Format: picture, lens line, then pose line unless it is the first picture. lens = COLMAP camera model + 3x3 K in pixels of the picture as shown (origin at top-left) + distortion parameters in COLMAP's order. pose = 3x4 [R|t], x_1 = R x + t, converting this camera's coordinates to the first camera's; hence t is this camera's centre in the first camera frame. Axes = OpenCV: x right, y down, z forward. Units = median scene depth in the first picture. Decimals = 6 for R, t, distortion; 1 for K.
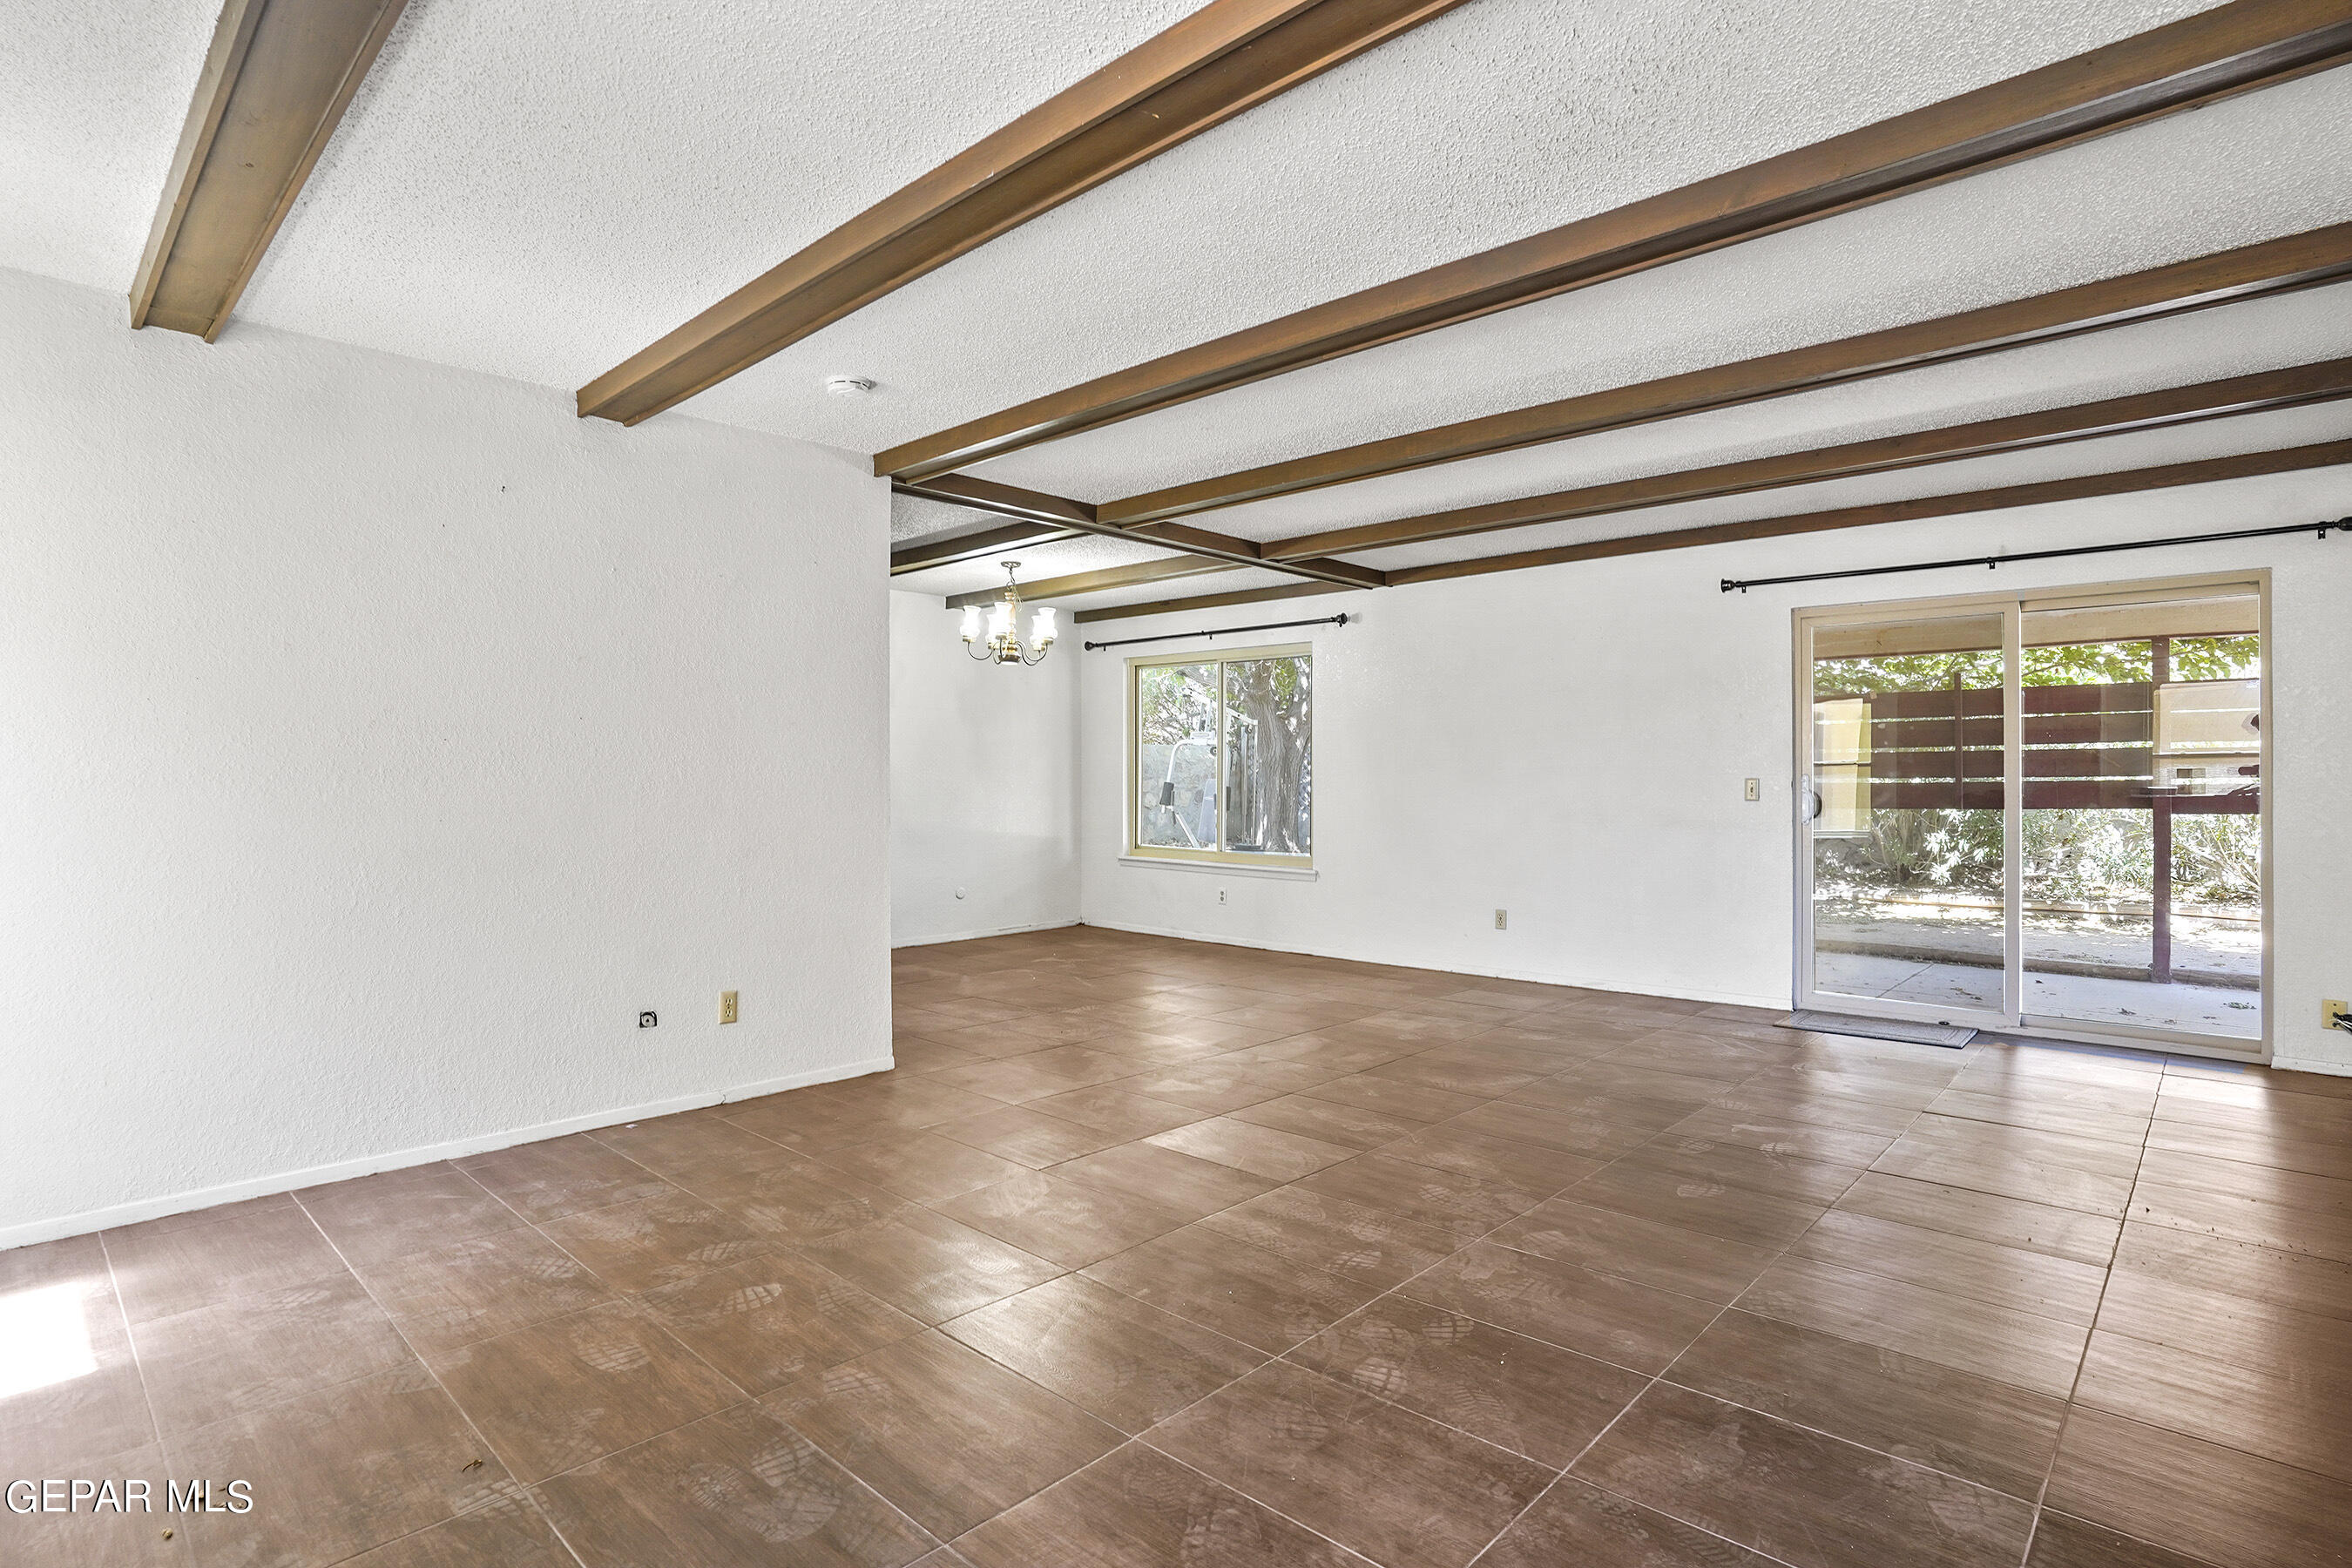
lens RADIAL K [[1168.1, 0, 1160.6], [0, 1168.1, 771.8], [0, 0, 1]] dist [-0.078785, 0.034686]
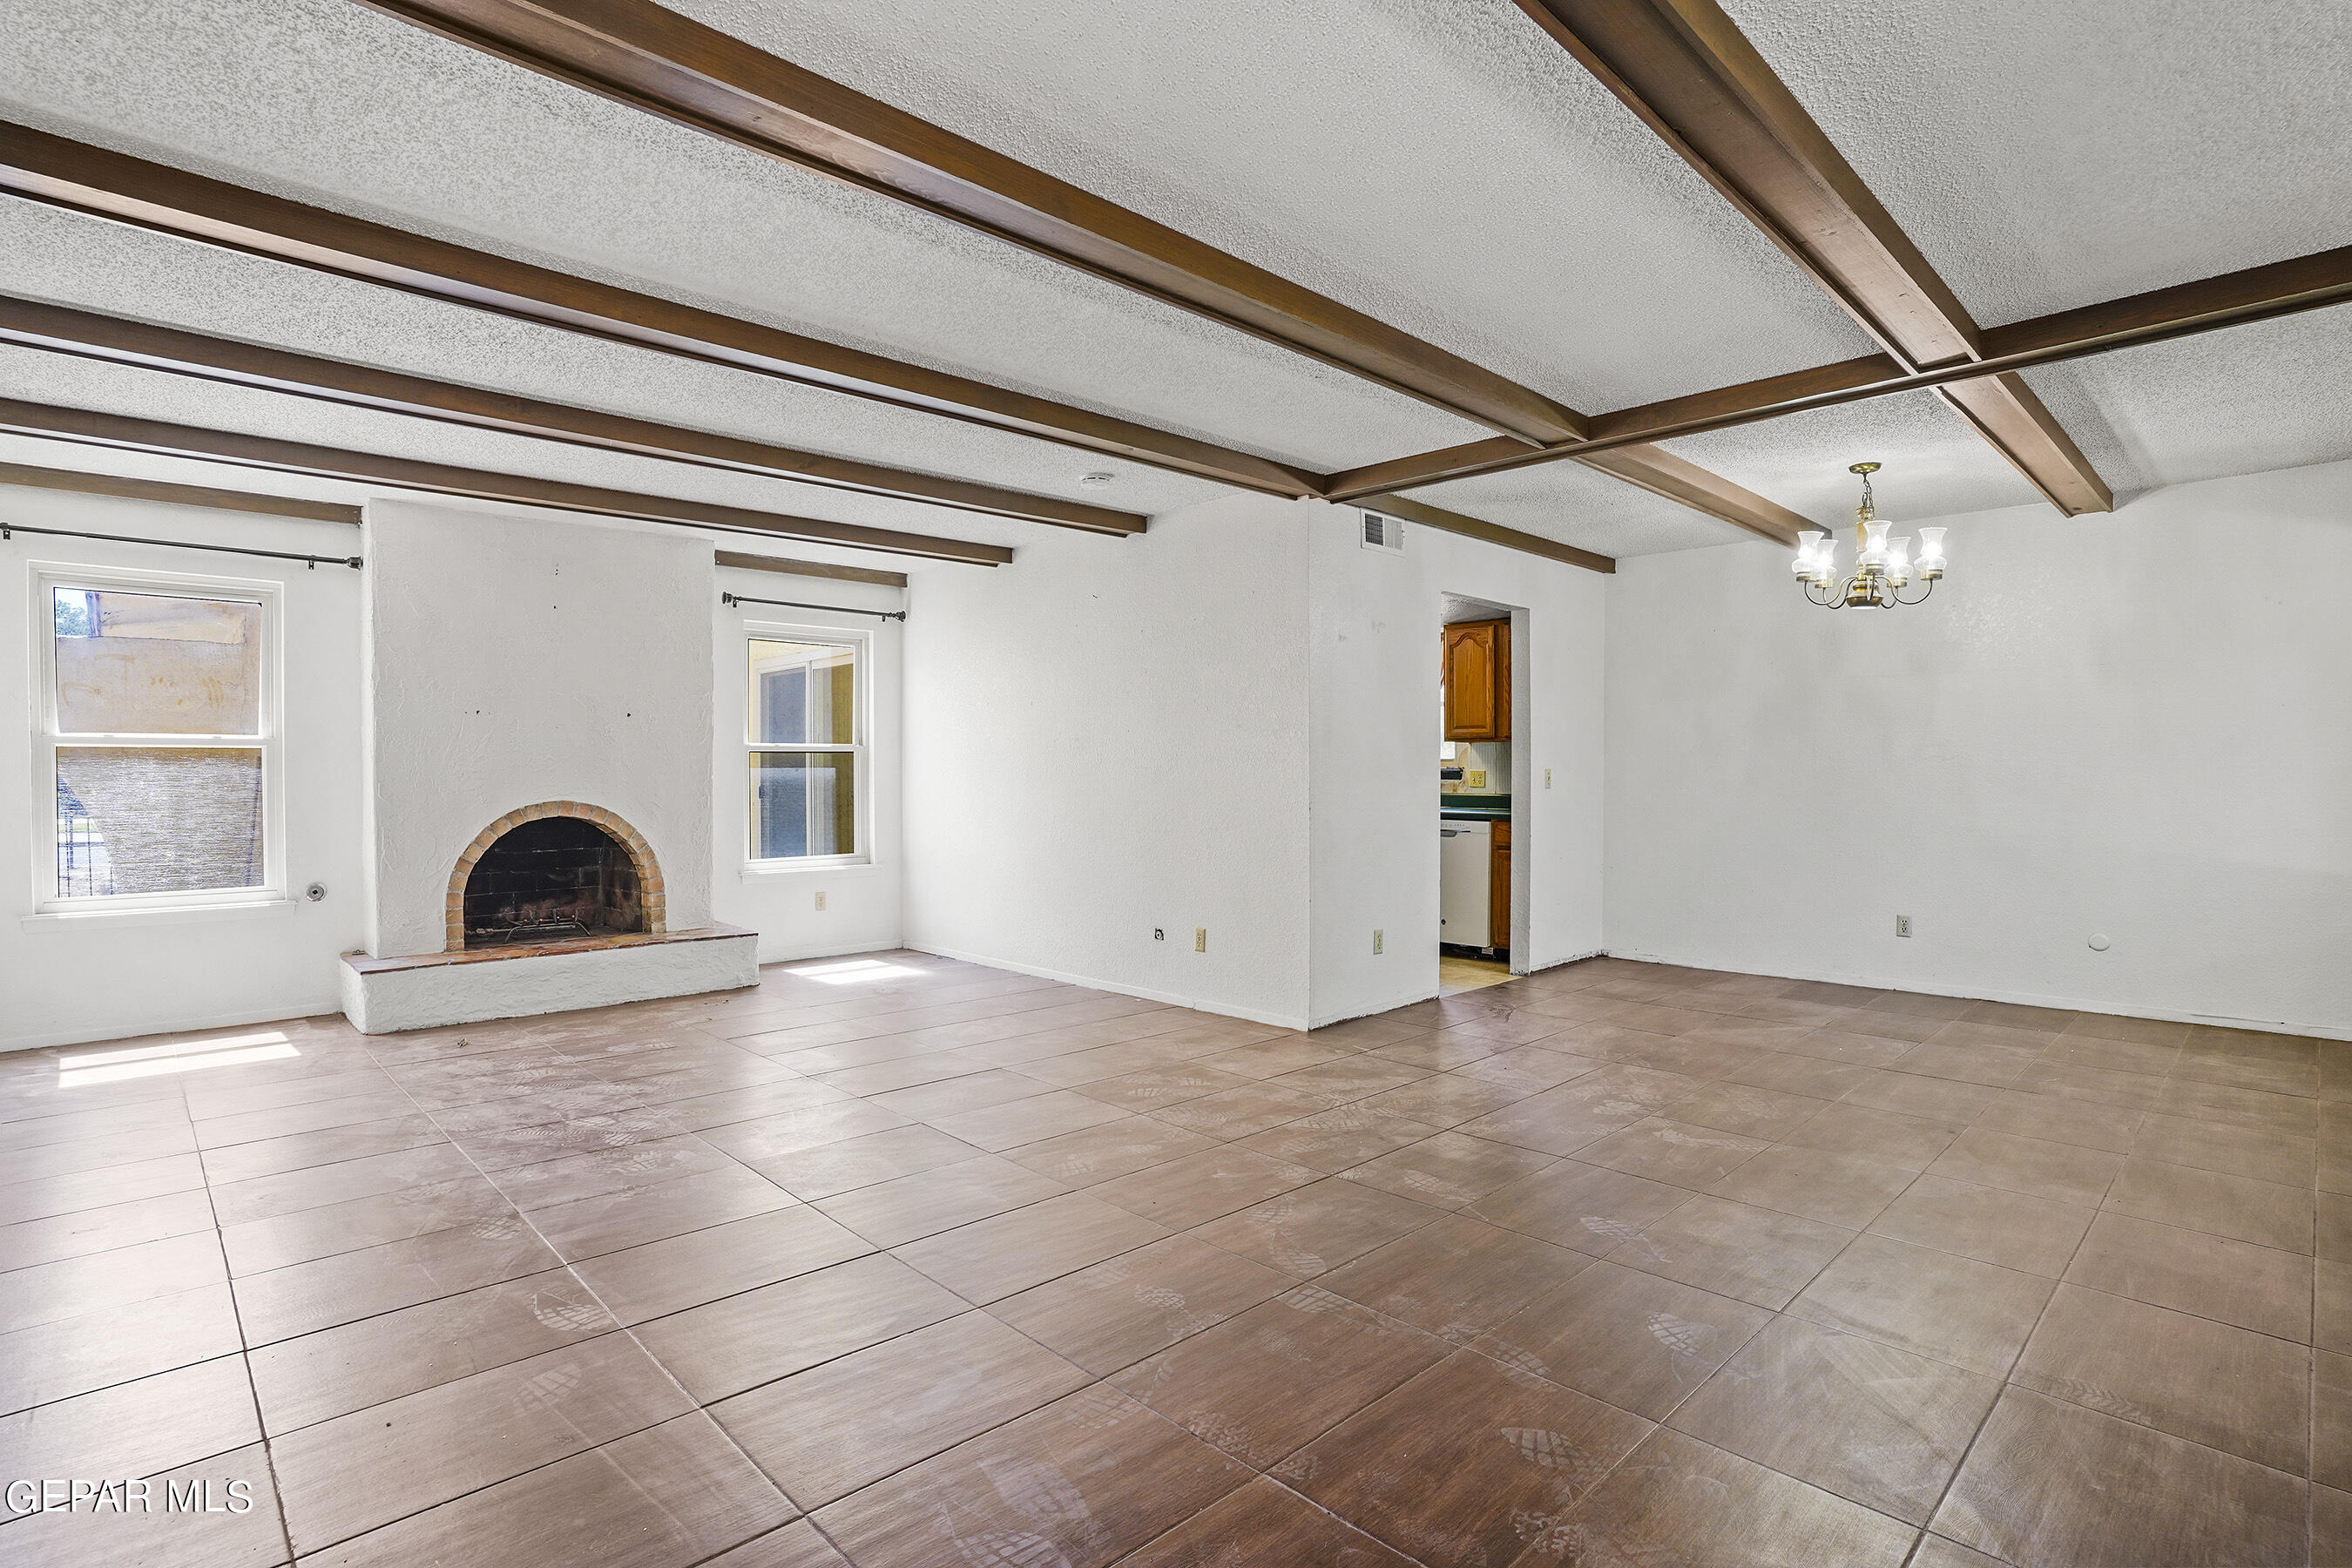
lens RADIAL K [[1168.1, 0, 1160.6], [0, 1168.1, 771.8], [0, 0, 1]] dist [-0.078785, 0.034686]
pose [[-0.032011, 0.004021, -0.999479, 0.657068], [0.005459, 0.999978, 0.003848, 0.003180], [0.999473, -0.005333, -0.032032, 0.673646]]
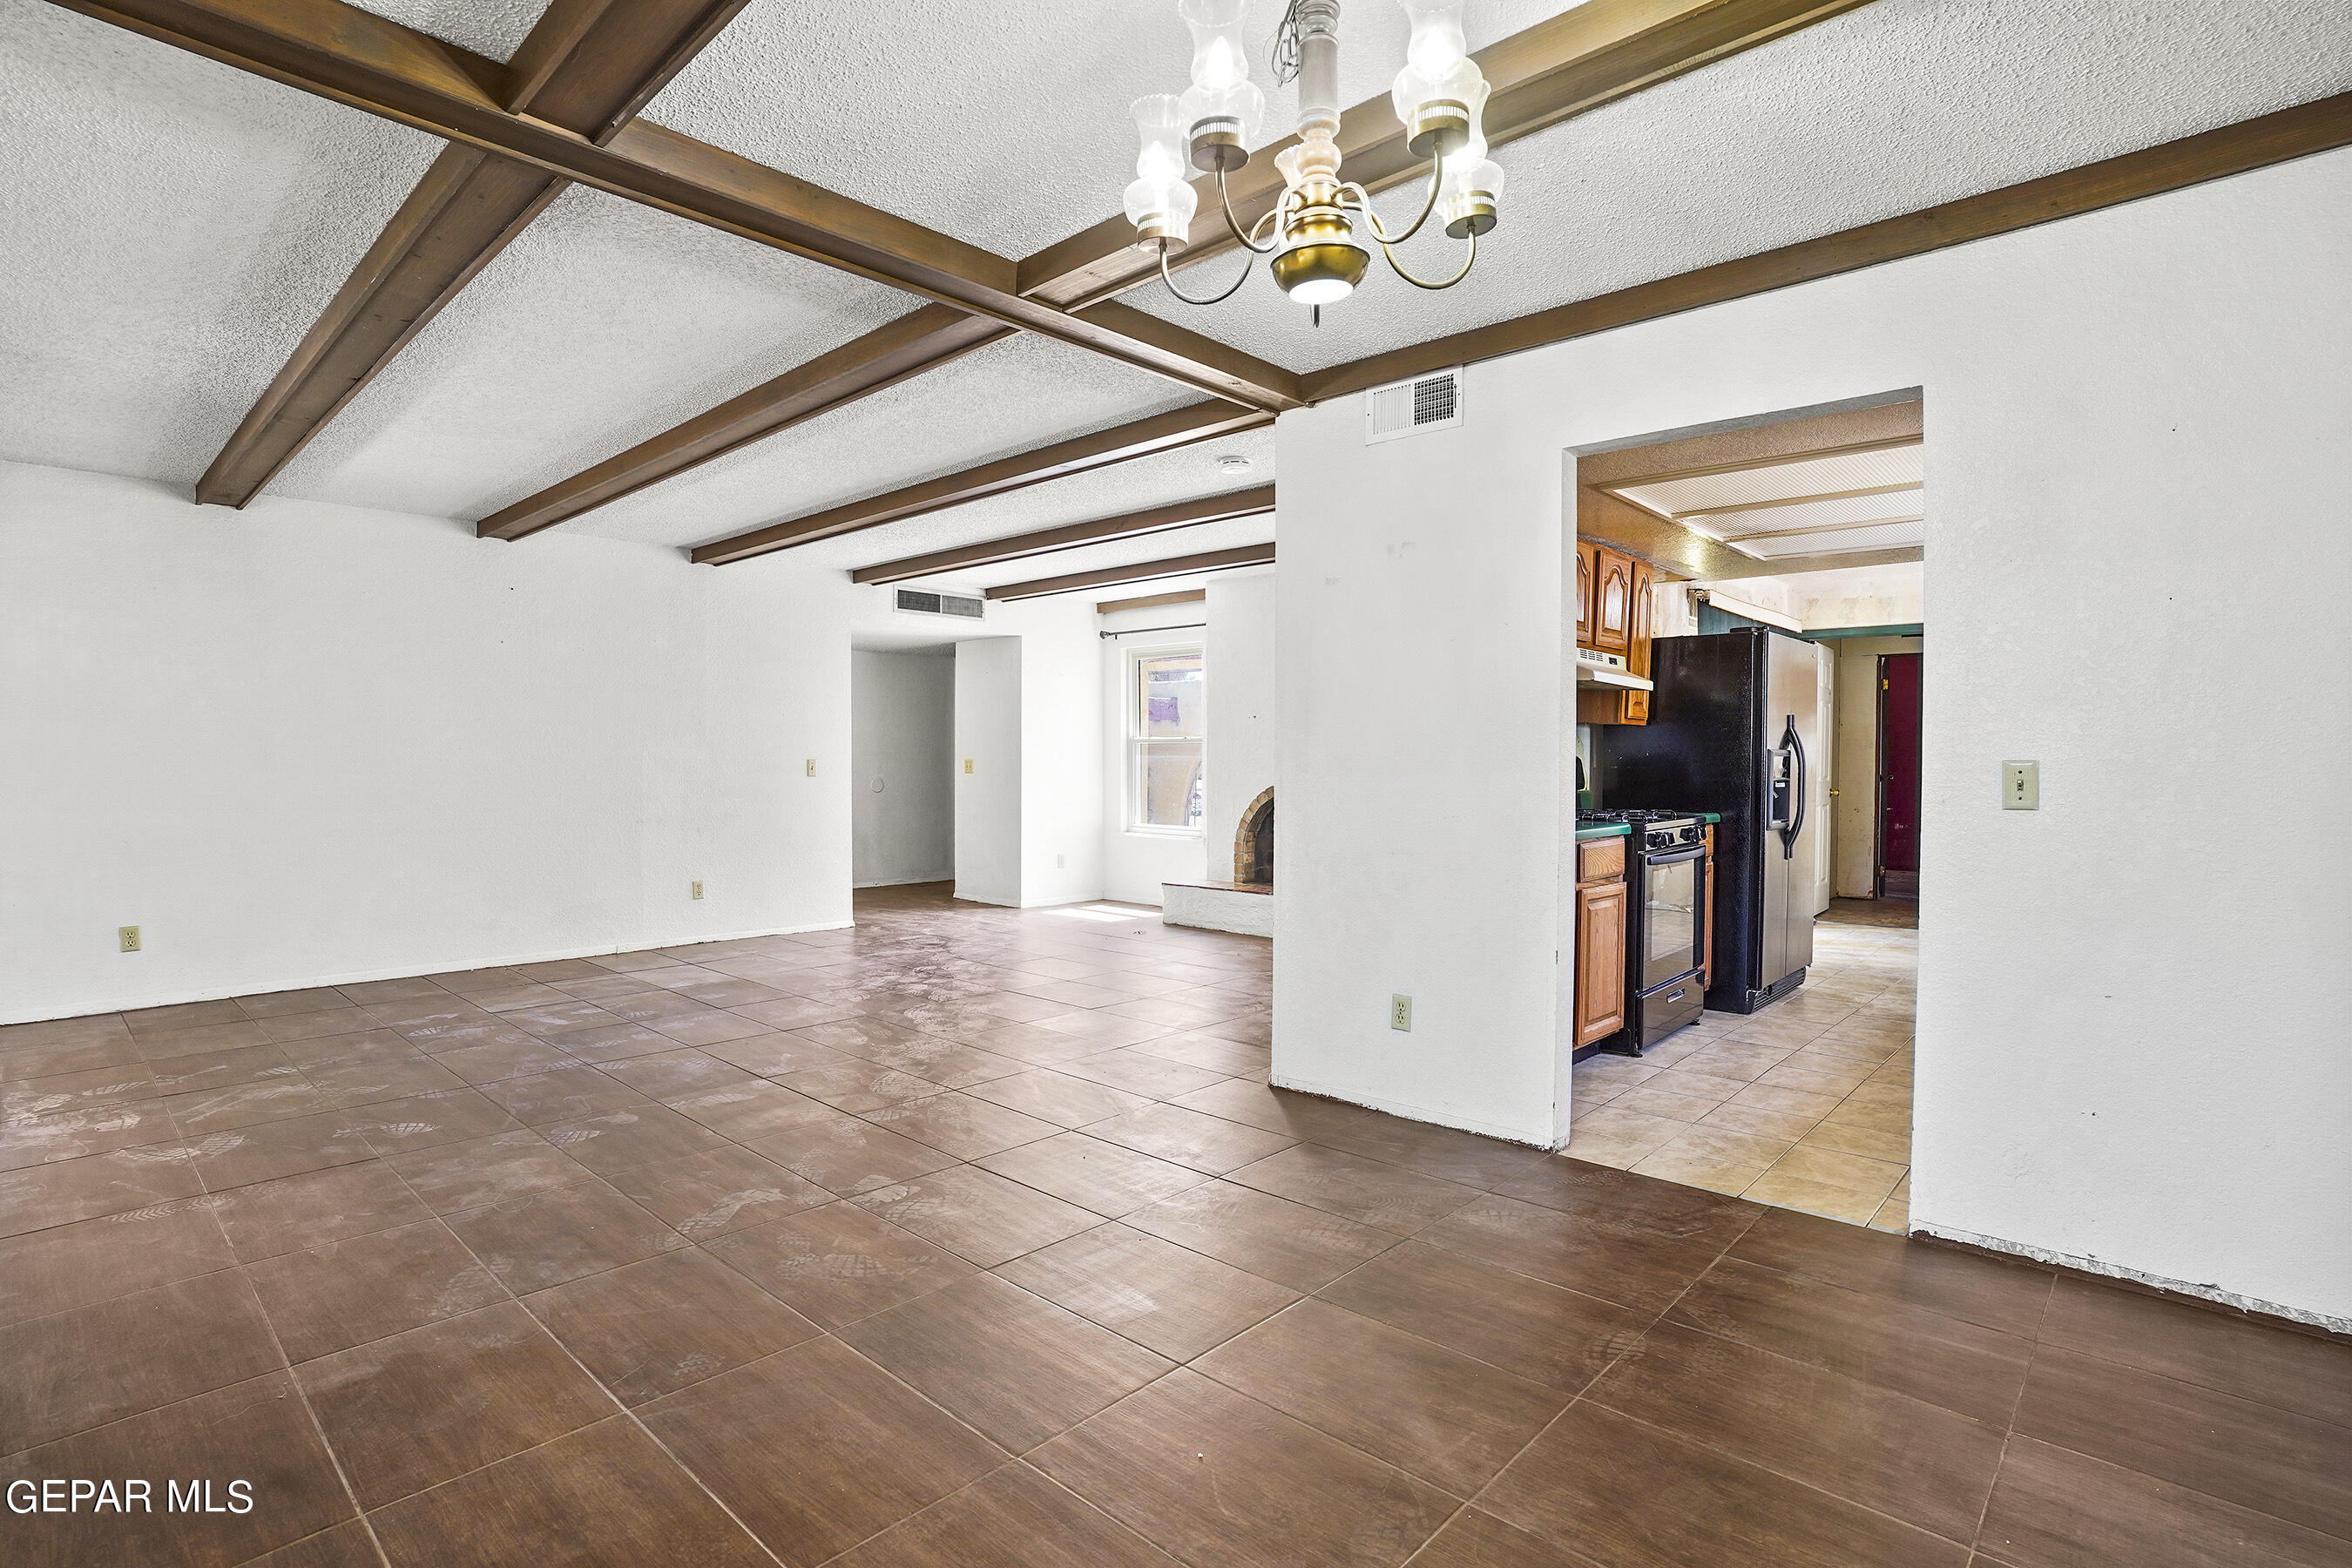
lens RADIAL K [[1168.1, 0, 1160.6], [0, 1168.1, 771.8], [0, 0, 1]] dist [-0.078785, 0.034686]
pose [[-0.999960, 0.001315, -0.008847, -0.098674], [0.001244, 0.999967, 0.008000, 0.007455], [0.008857, 0.007989, -0.999929, 1.403467]]
